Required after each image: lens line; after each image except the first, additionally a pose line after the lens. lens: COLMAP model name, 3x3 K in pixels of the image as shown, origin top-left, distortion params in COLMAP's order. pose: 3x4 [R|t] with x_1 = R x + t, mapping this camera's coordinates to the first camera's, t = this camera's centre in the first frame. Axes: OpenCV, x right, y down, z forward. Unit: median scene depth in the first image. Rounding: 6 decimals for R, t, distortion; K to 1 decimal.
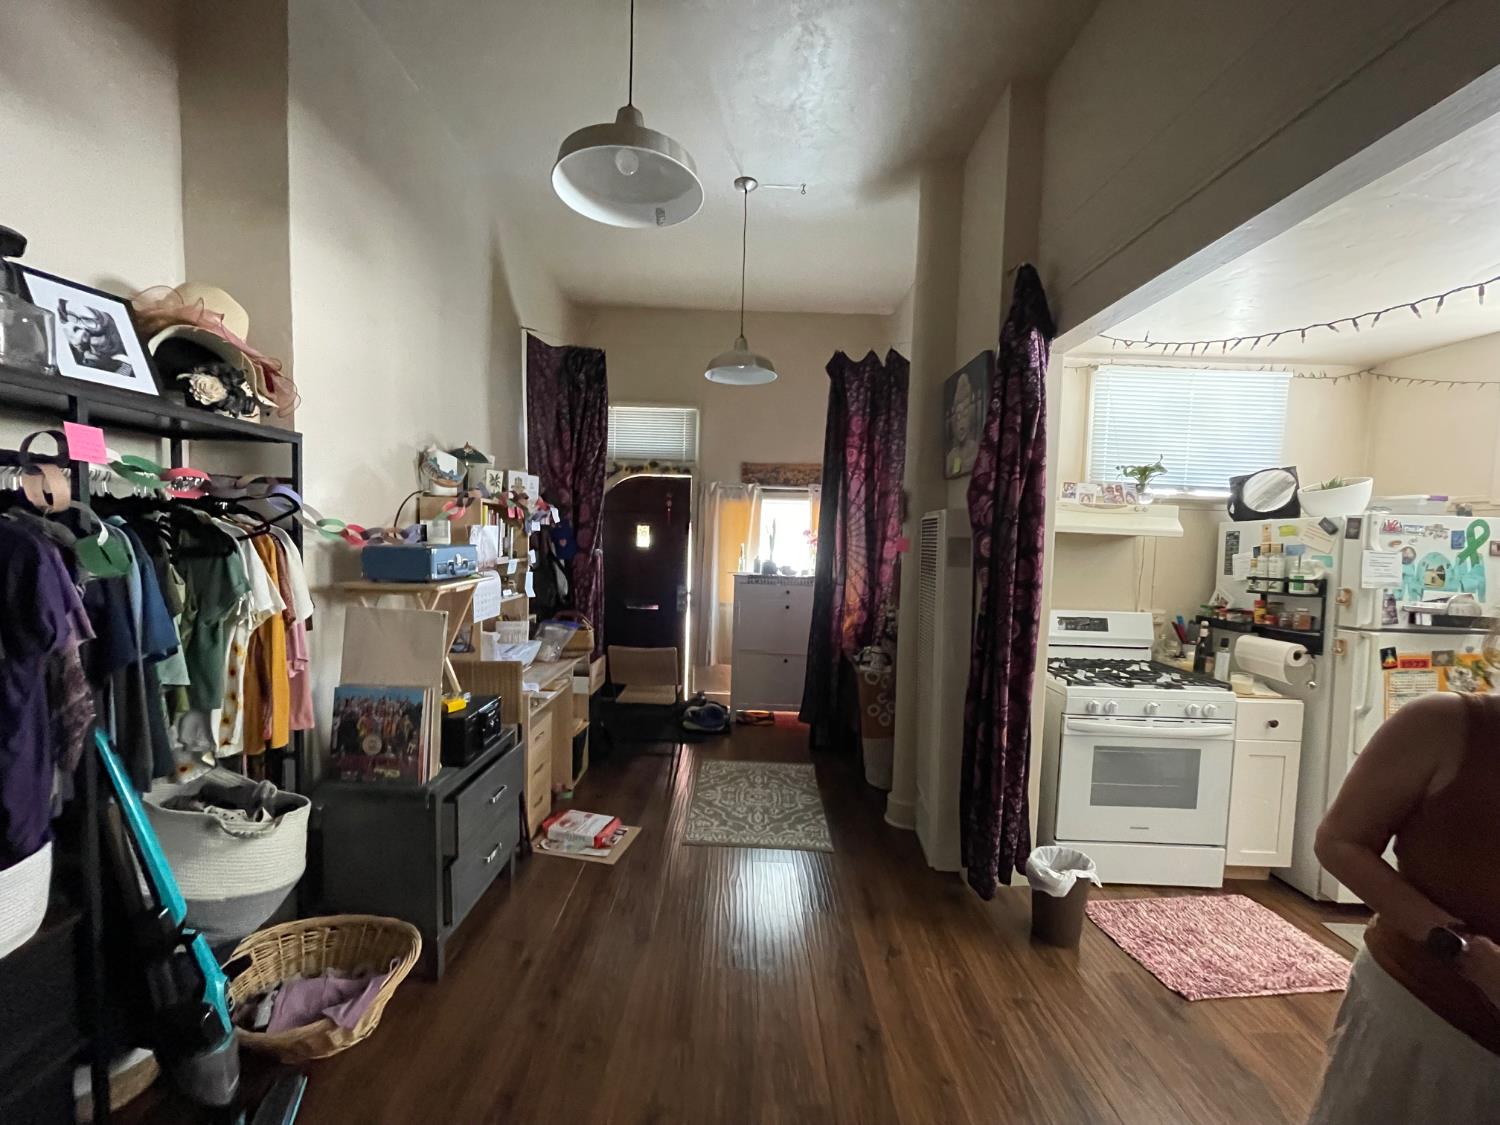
lens RADIAL K [[598.7, 0, 740.4], [0, 598.7, 571.5], [0, 0, 1]] dist [-0.007049, 0.000123]
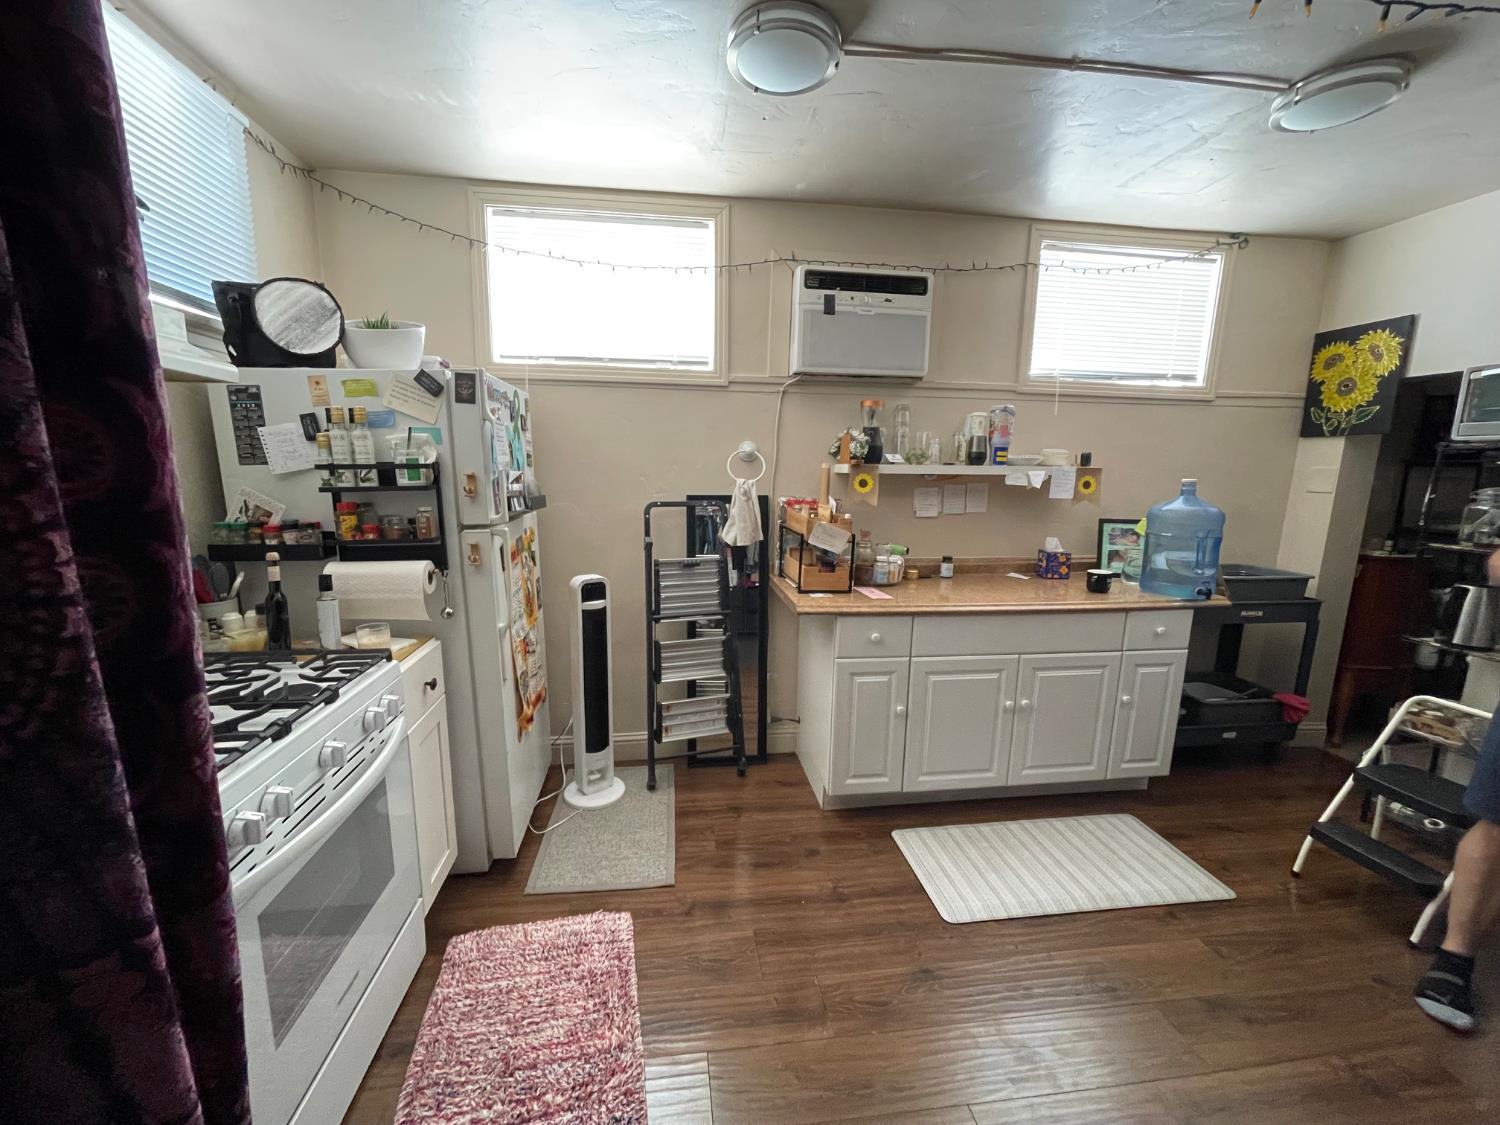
lens RADIAL K [[598.7, 0, 740.4], [0, 598.7, 571.5], [0, 0, 1]] dist [-0.007049, 0.000123]
pose [[-0.127494, -0.204773, 0.970471, 0.221653], [0.042033, 0.976461, 0.211559, 0.004867], [-0.990948, 0.067764, -0.115886, 0.709217]]
